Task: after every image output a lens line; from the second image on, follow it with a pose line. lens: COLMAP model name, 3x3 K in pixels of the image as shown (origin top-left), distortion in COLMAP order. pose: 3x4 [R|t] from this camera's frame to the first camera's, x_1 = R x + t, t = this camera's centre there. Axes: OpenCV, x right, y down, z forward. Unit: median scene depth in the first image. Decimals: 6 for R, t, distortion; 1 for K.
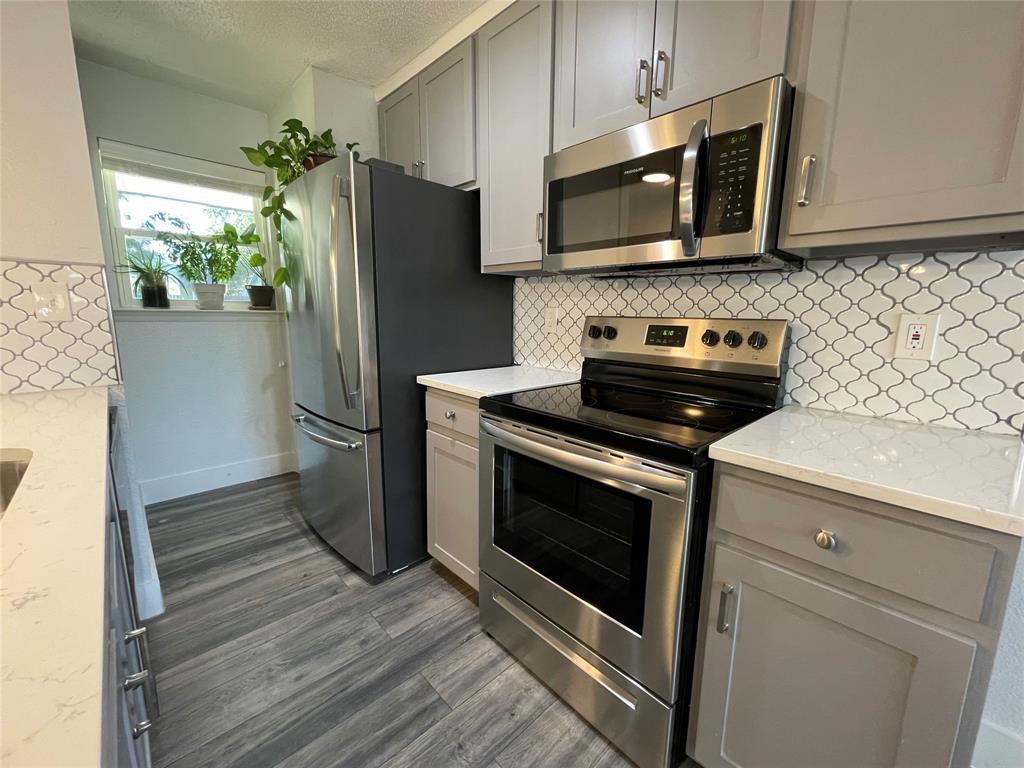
lens RADIAL K [[416.6, 0, 515.4], [0, 416.6, 381.9], [0, 0, 1]] dist [-0.001670, 0.000200]
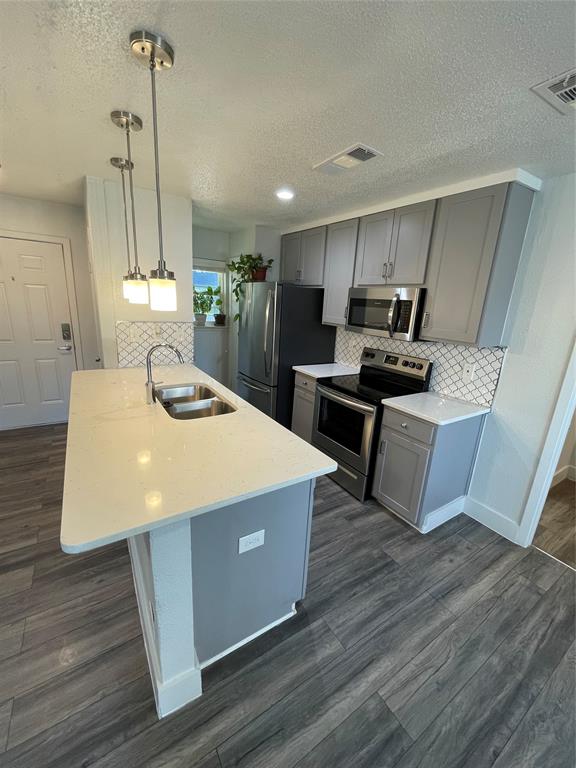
lens RADIAL K [[312.4, 0, 290.3], [0, 312.4, 385.5], [0, 0, 1]] dist [-0.001670, 0.000200]
pose [[0.981377, 0.091156, -0.169085, 0.092440], [-0.075713, 0.992532, 0.095646, -0.091959], [0.176541, -0.081063, 0.980950, -1.007055]]
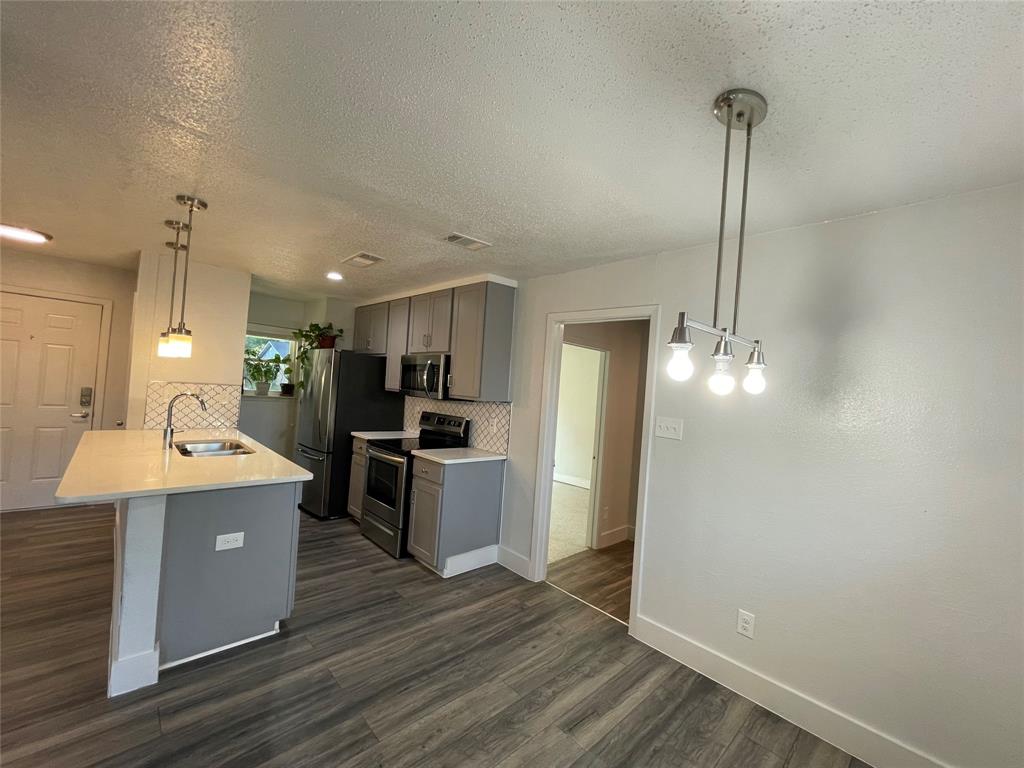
lens RADIAL K [[416.6, 0, 514.1], [0, 416.6, 382.8], [0, 0, 1]] dist [-0.001670, 0.000200]
pose [[0.998400, 0.056524, -0.001600, 0.831655], [-0.055841, 0.981089, -0.185328, 0.121945], [-0.008906, 0.185121, 0.982675, -1.715133]]
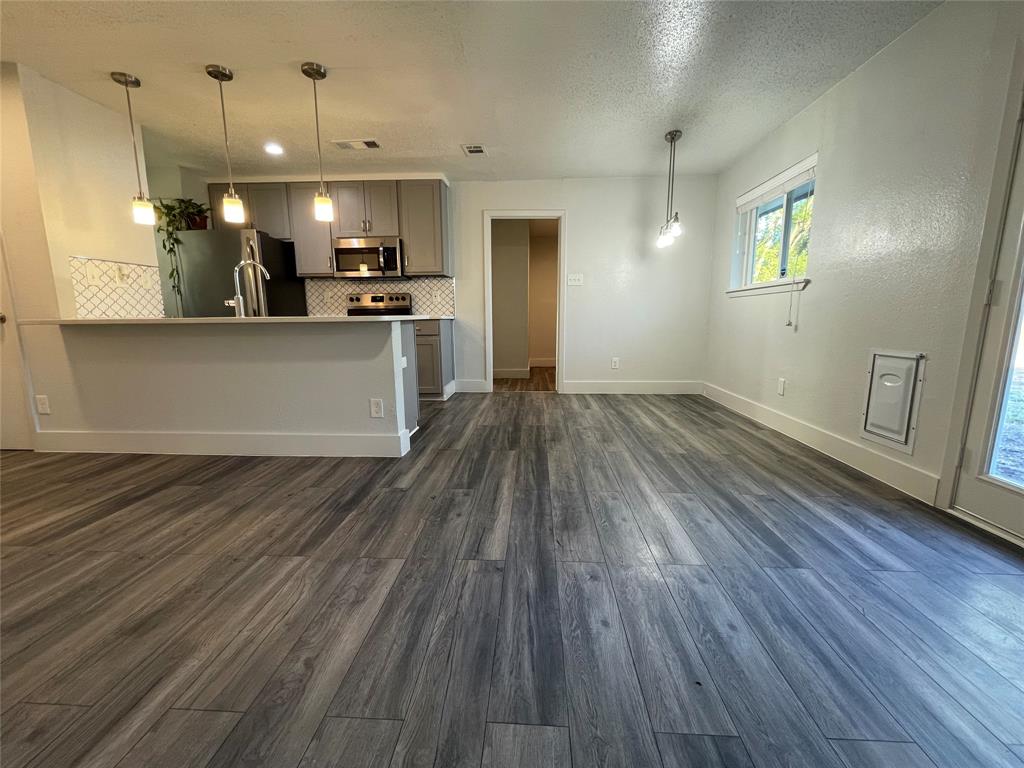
lens RADIAL K [[416.6, 0, 513.8], [0, 416.6, 383.2], [0, 0, 1]] dist [-0.001670, 0.000200]
pose [[0.728394, -0.128030, 0.673090, -1.111335], [0.135680, 0.989885, 0.041460, 0.537539], [-0.671590, 0.061125, 0.738397, -2.021442]]
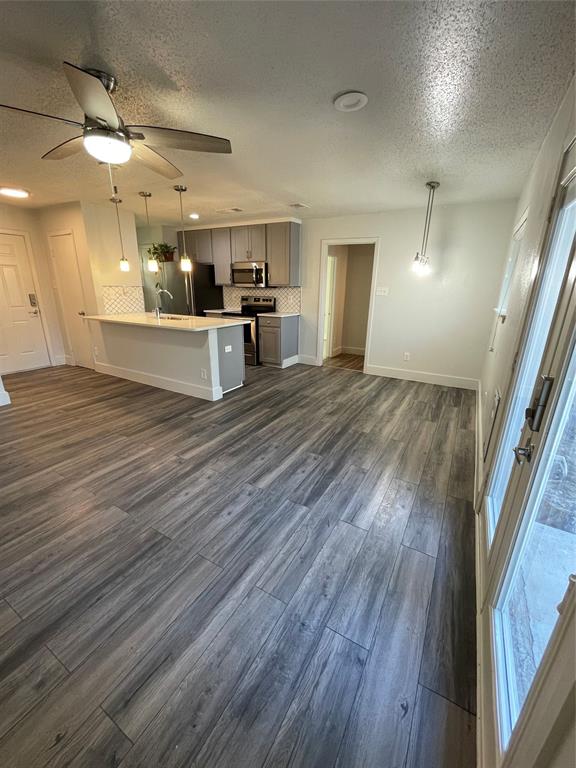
lens RADIAL K [[312.4, 0, 289.2], [0, 312.4, 385.7], [0, 0, 1]] dist [-0.001670, 0.000200]
pose [[0.960514, -0.084723, 0.265019, -0.364549], [0.047228, 0.988335, 0.144787, 0.398248], [-0.274195, -0.126553, 0.953311, -2.929963]]
